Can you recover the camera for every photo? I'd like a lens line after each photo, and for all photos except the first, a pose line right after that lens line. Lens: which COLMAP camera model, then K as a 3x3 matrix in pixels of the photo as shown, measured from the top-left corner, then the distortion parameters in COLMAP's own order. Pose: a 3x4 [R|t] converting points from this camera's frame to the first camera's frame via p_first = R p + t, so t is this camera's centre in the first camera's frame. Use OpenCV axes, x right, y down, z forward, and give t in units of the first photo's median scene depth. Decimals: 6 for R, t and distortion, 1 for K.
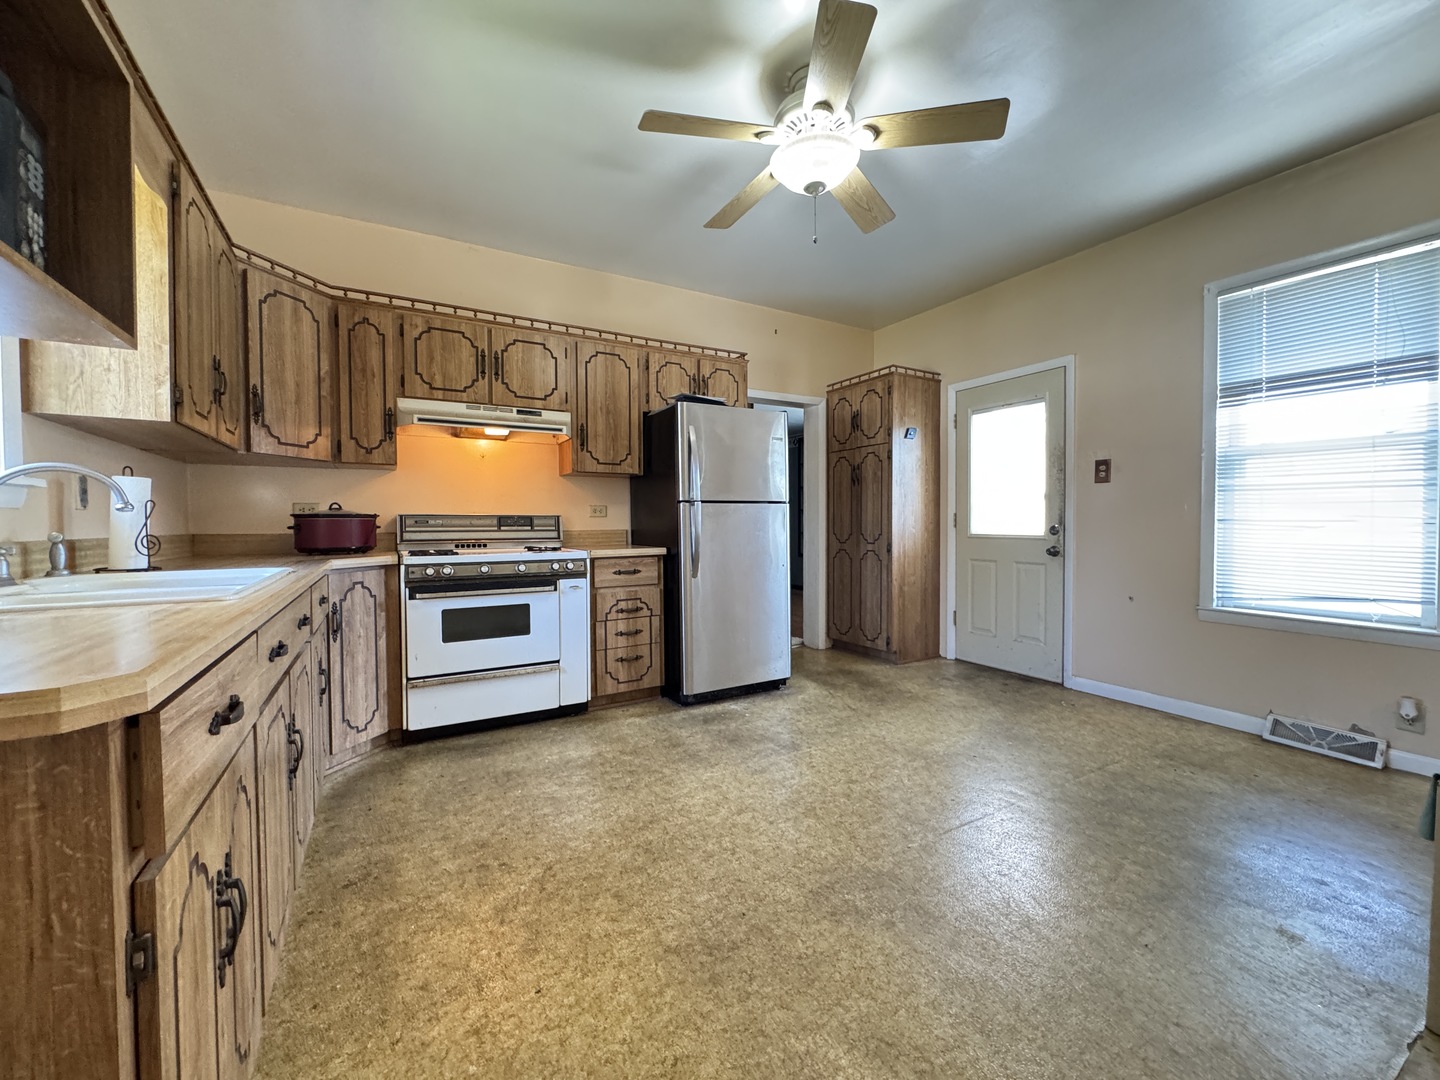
lens RADIAL K [[579.8, 0, 720.7], [0, 579.8, 535.9], [0, 0, 1]] dist [-0.004240, 0.000125]
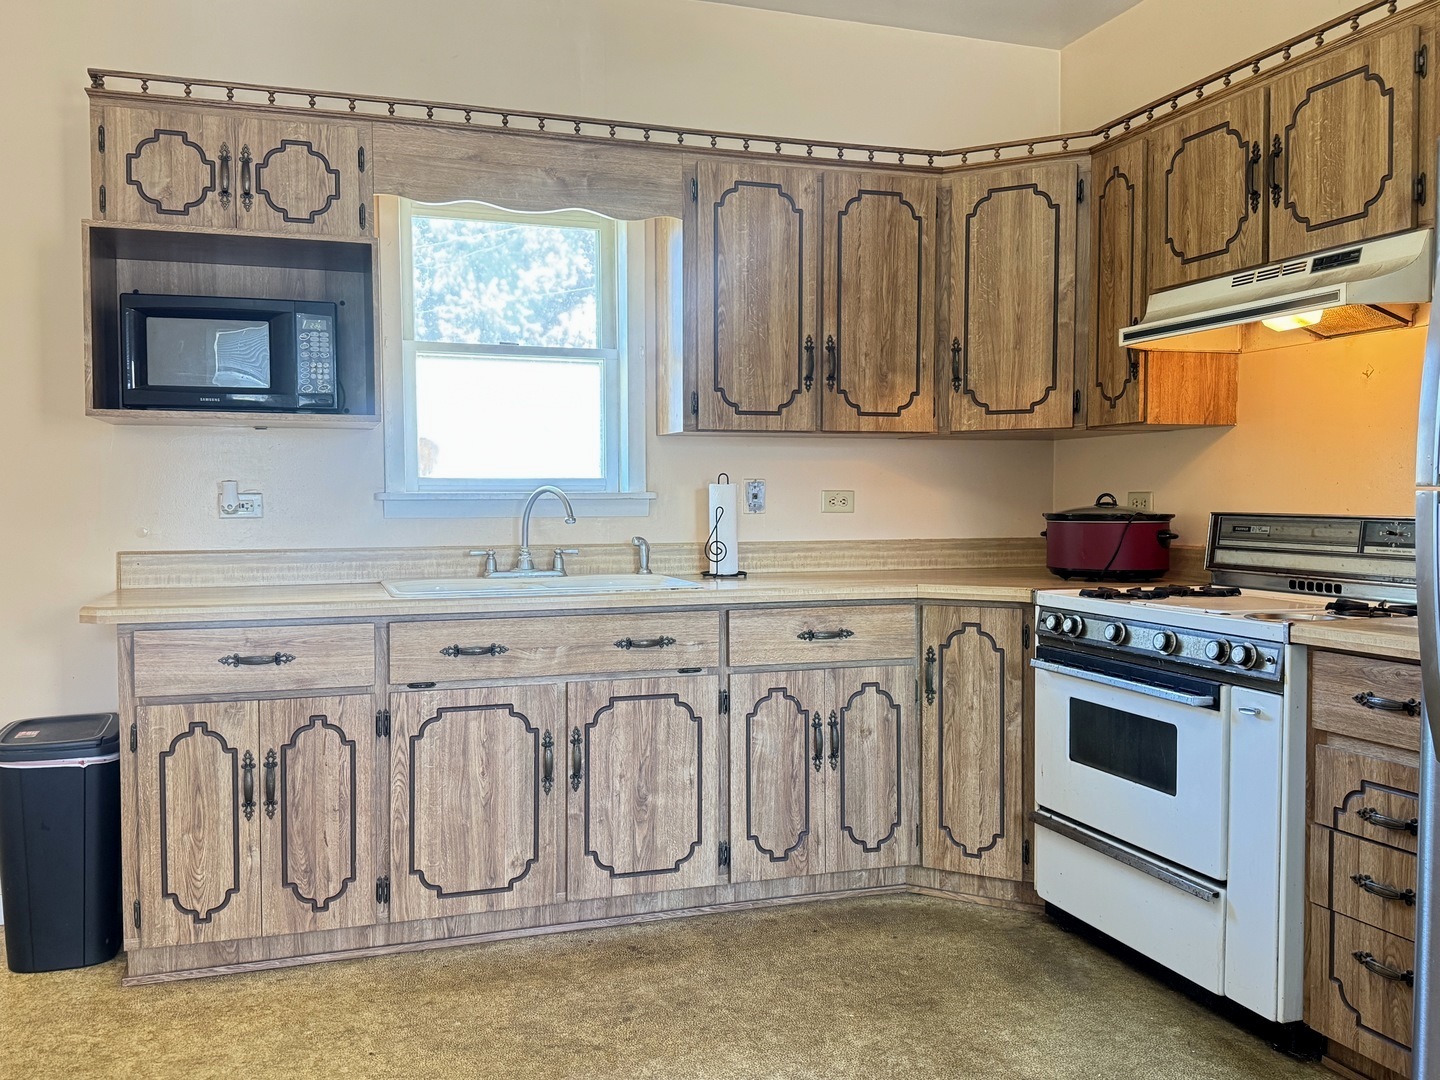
lens RADIAL K [[1239.6, 0, 720.2], [0, 1239.6, 541.0], [0, 0, 1]] dist [0.015837, -0.028283]
pose [[-0.210850, 0.041044, -0.976656, 0.692273], [-0.018263, 0.998778, 0.045916, -0.062390], [0.977348, 0.027518, -0.209843, 0.911000]]
